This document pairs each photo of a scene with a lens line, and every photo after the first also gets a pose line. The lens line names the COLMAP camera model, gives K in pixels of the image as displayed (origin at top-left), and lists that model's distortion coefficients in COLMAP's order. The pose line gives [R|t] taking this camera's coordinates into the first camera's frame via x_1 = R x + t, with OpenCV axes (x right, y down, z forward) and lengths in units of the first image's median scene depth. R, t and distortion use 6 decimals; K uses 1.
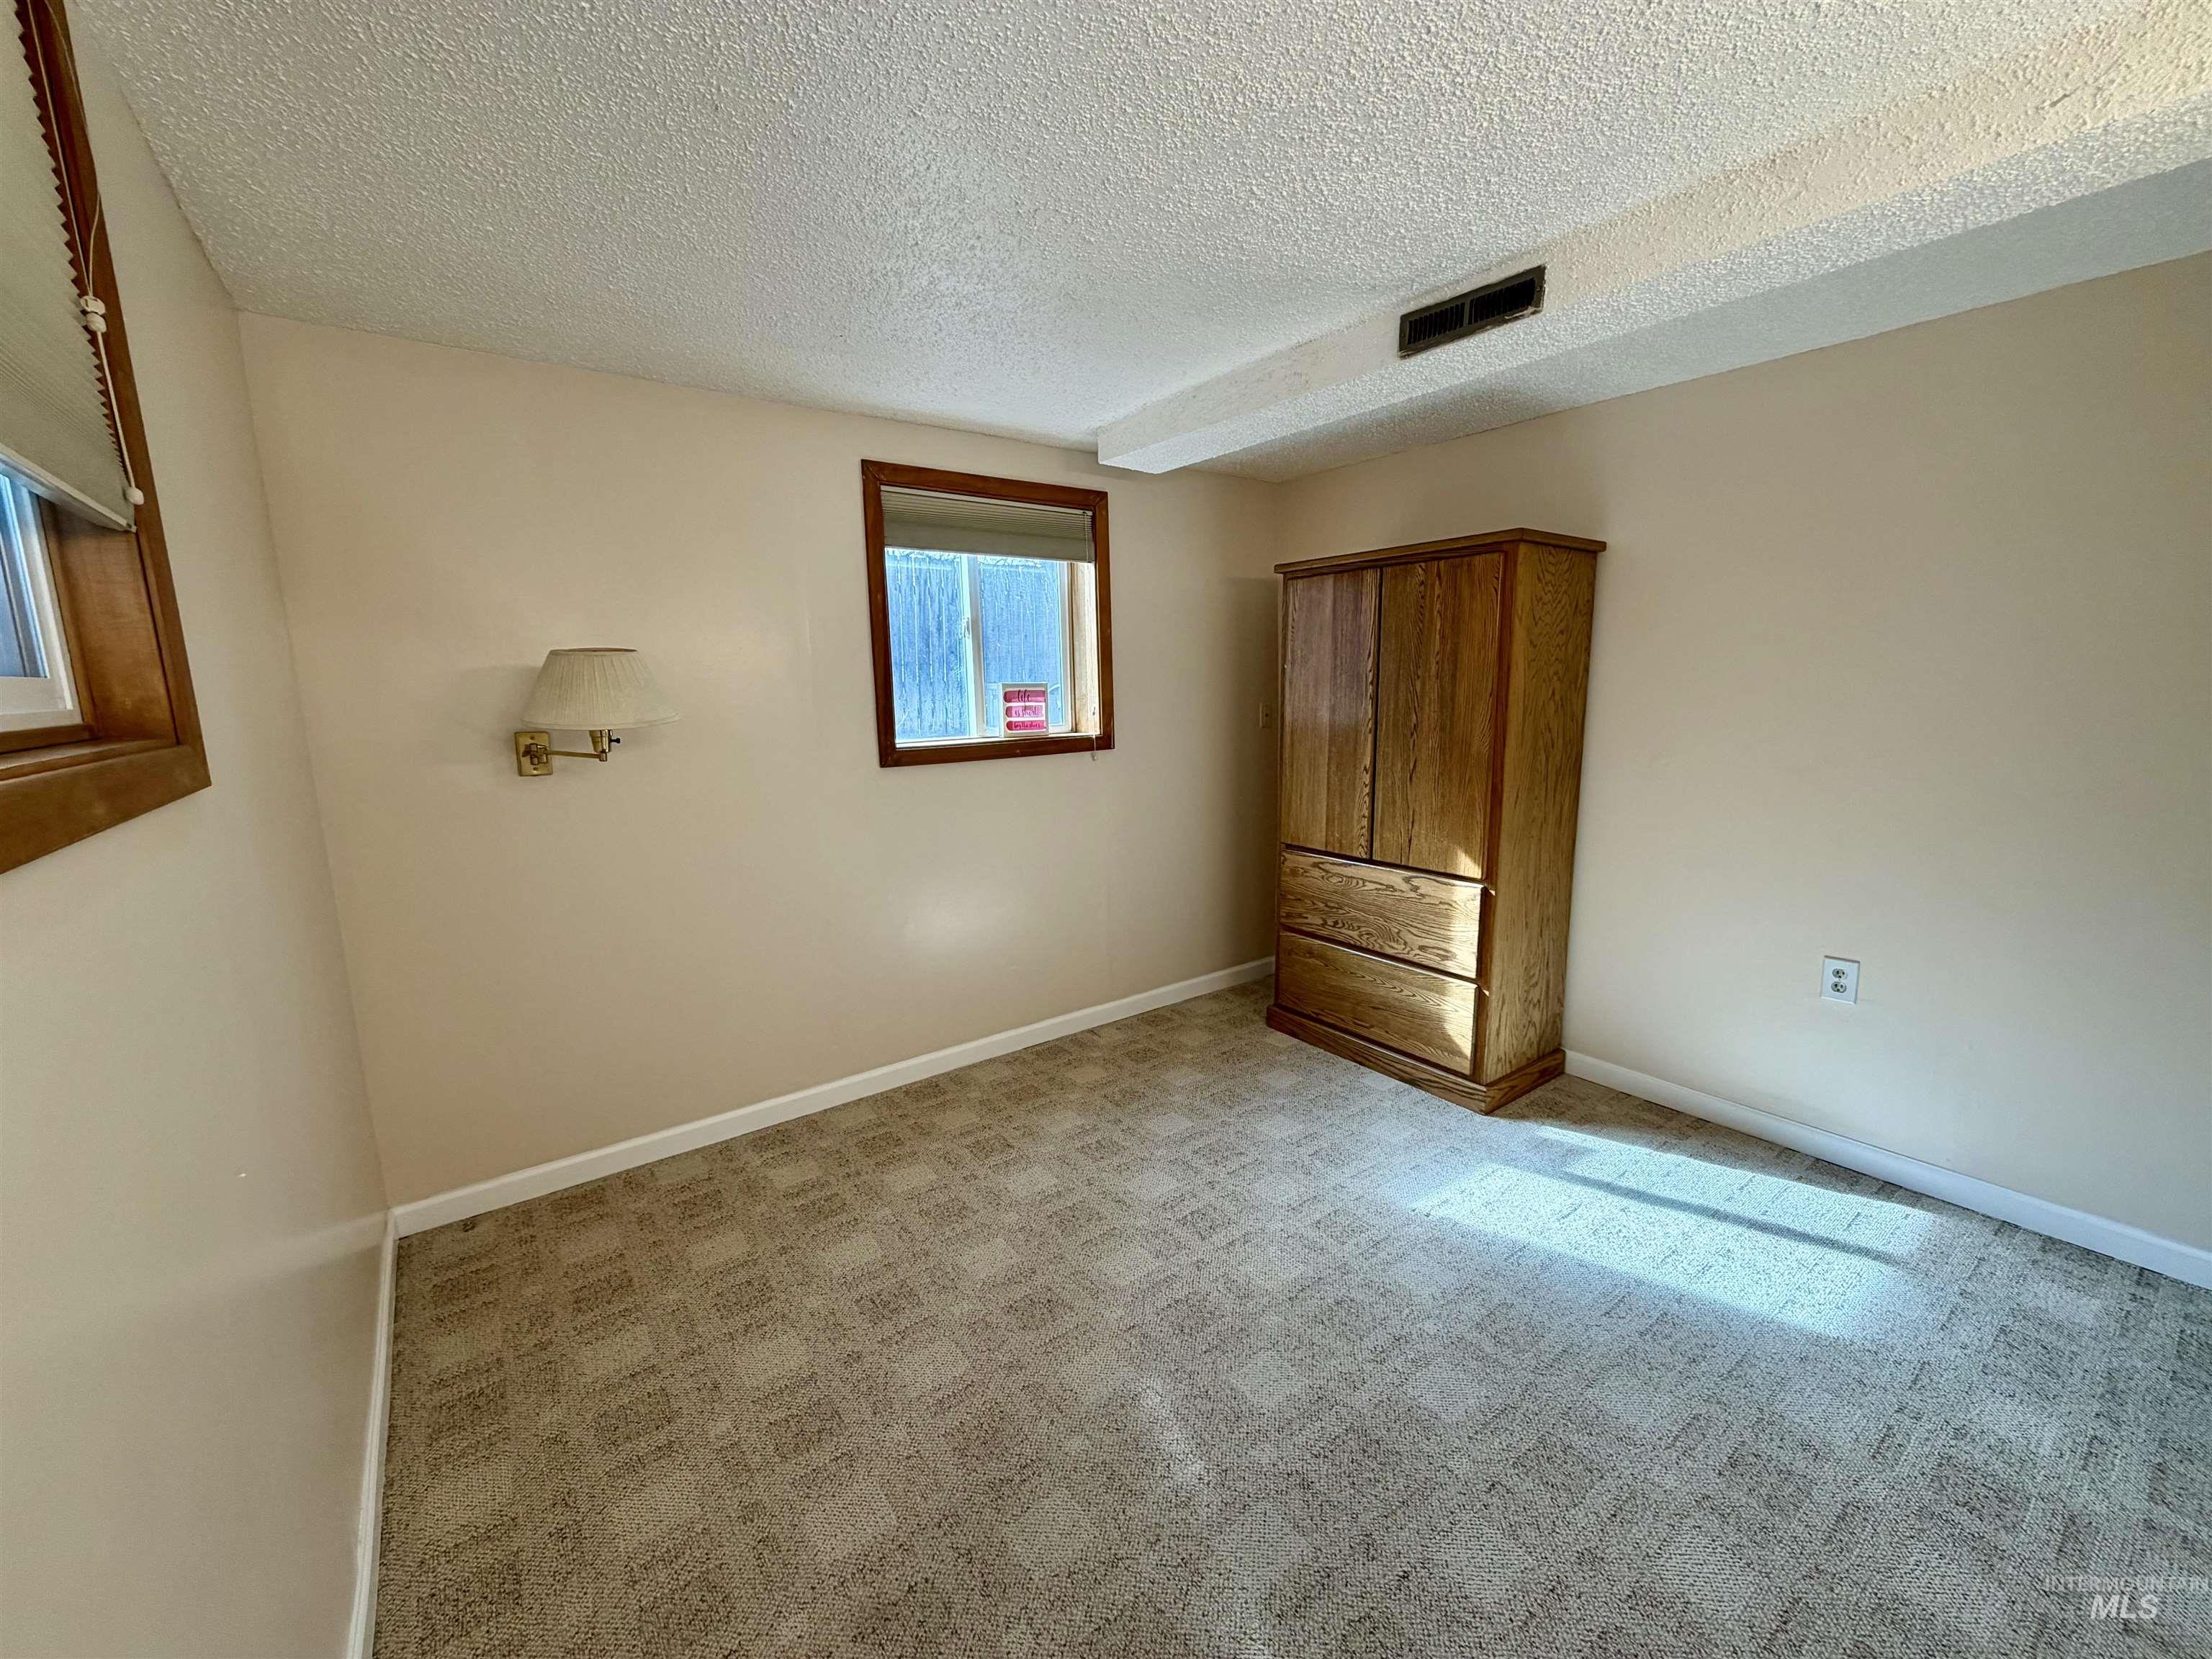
lens RADIAL K [[885.7, 0, 1092.4], [0, 885.7, 833.2], [0, 0, 1]] dist [0.001434, 0.000612]
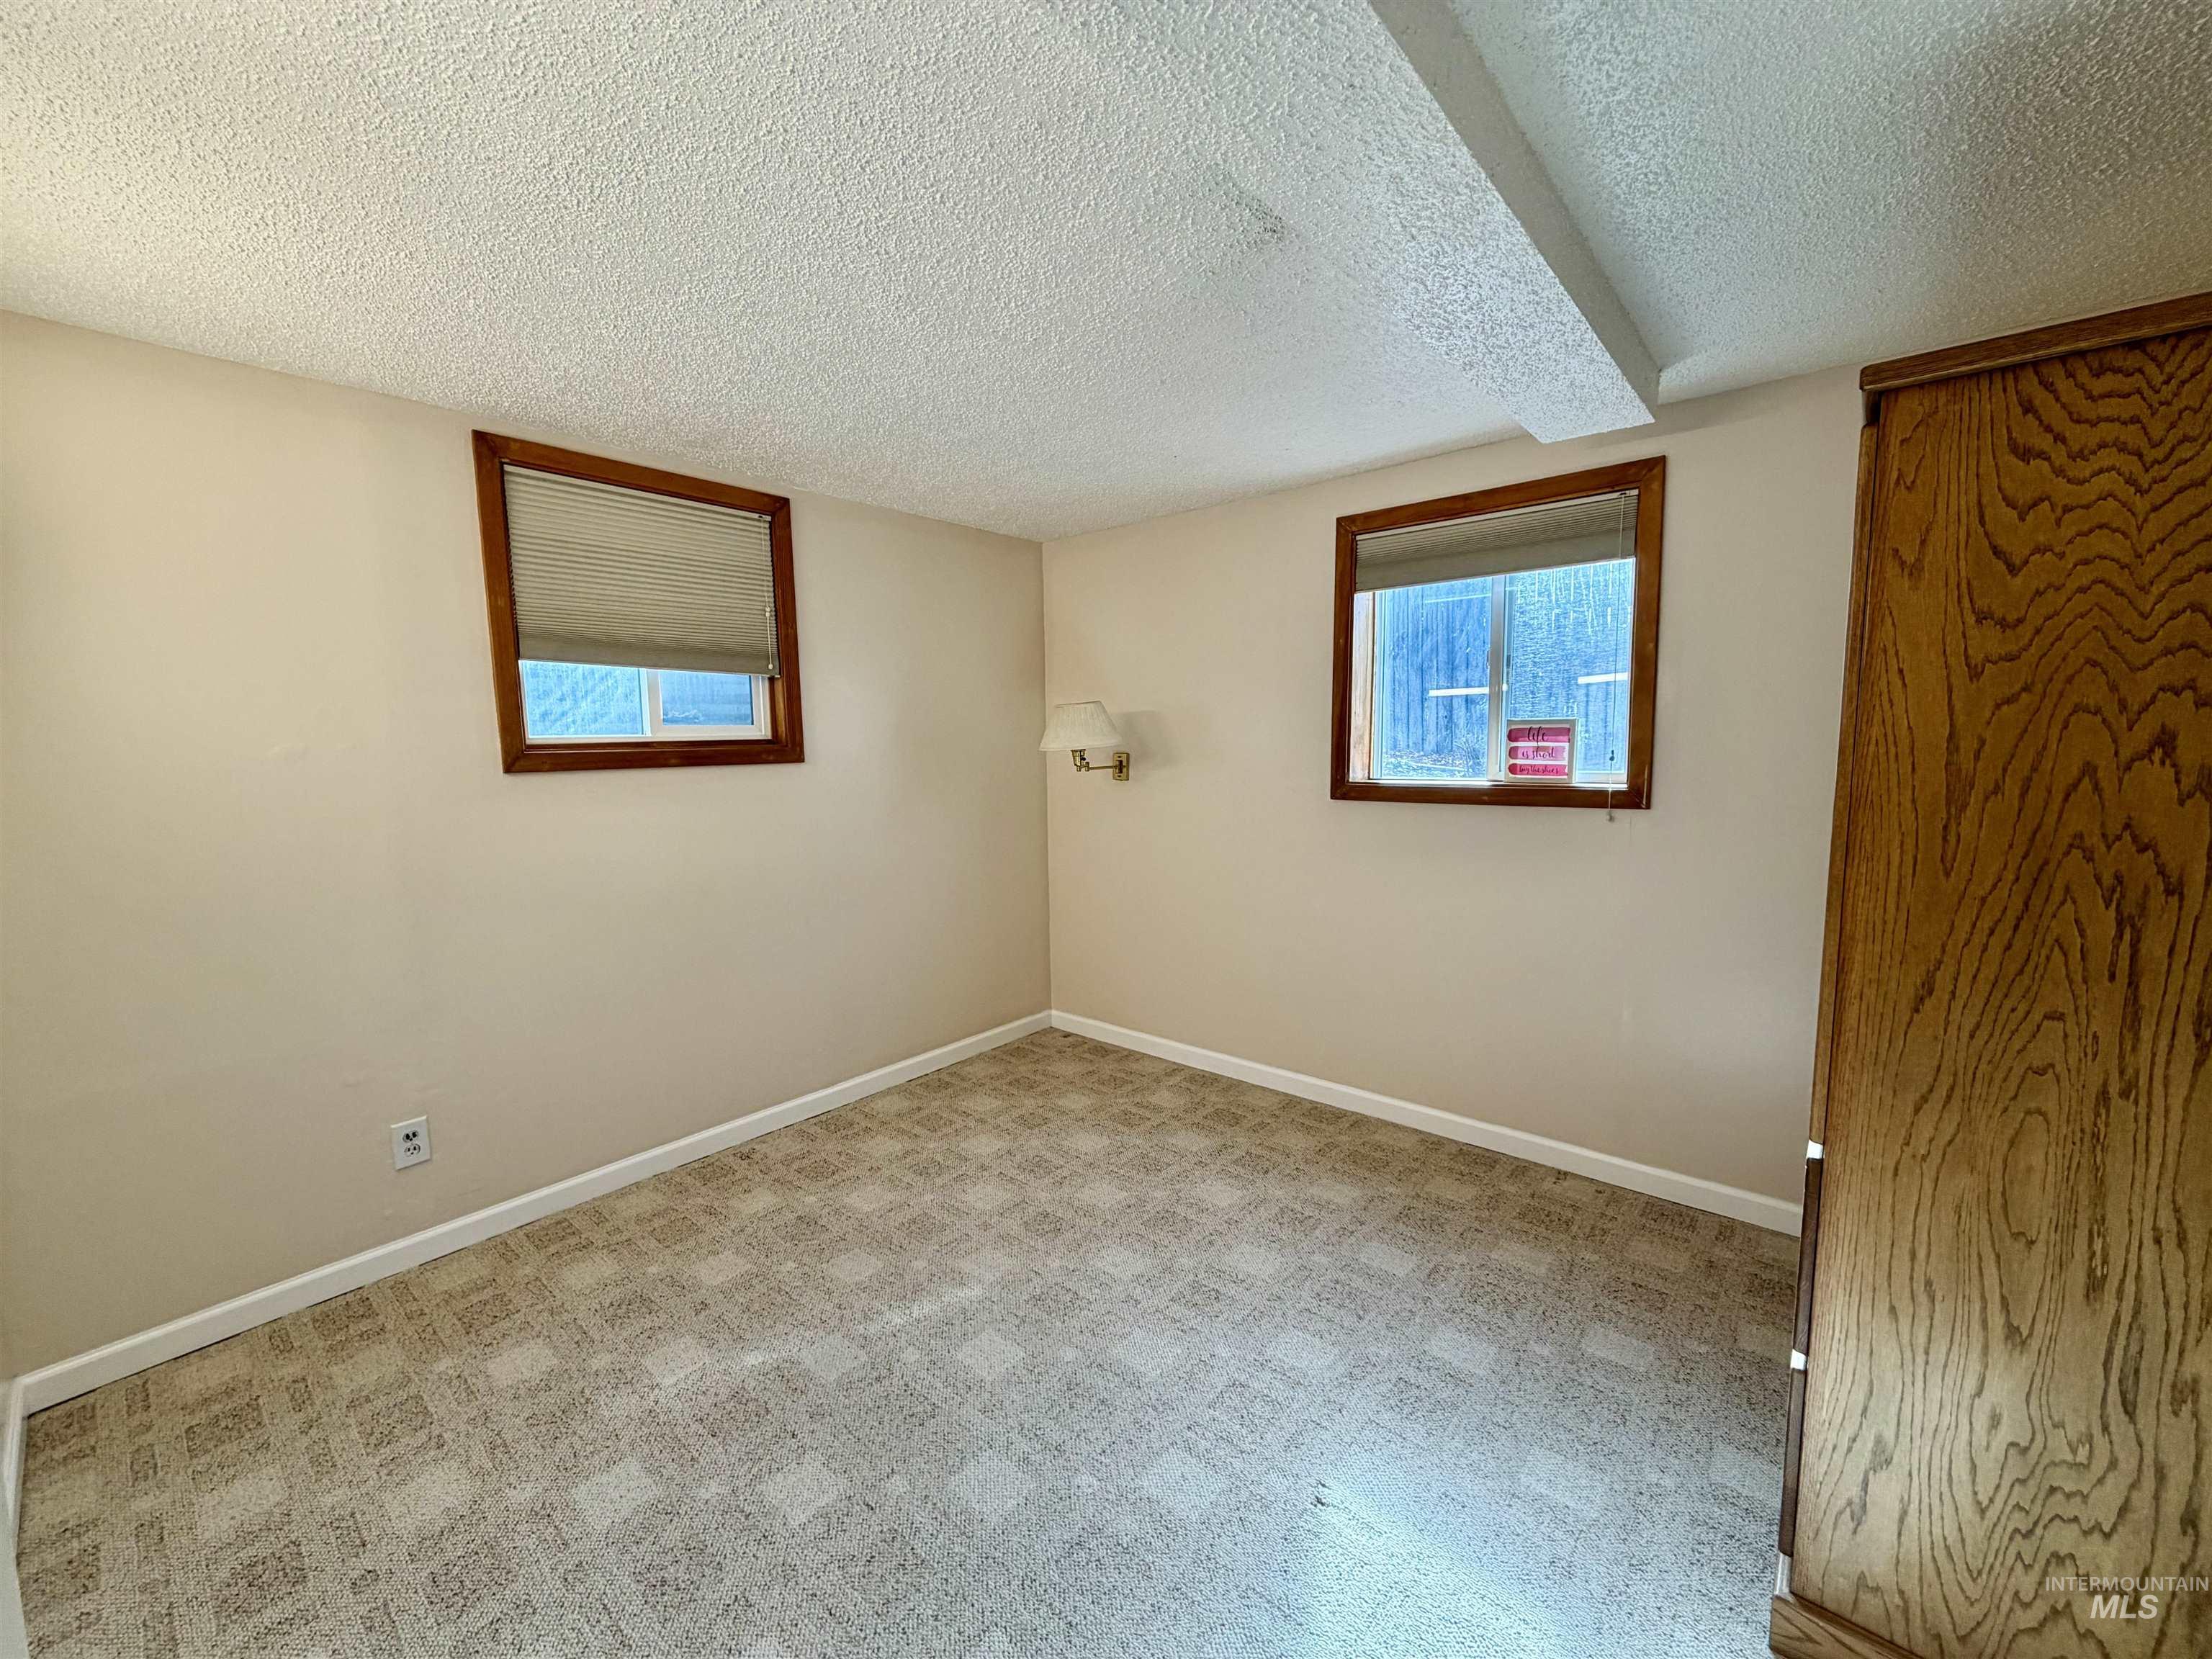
lens RADIAL K [[885.7, 0, 1095.0], [0, 885.7, 833.9], [0, 0, 1]] dist [0.001434, 0.000612]
pose [[0.214919, 0.120986, -0.969109, 0.757181], [-0.154607, 0.983999, 0.088557, -0.085045], [0.964317, 0.130799, 0.230185, 0.492232]]
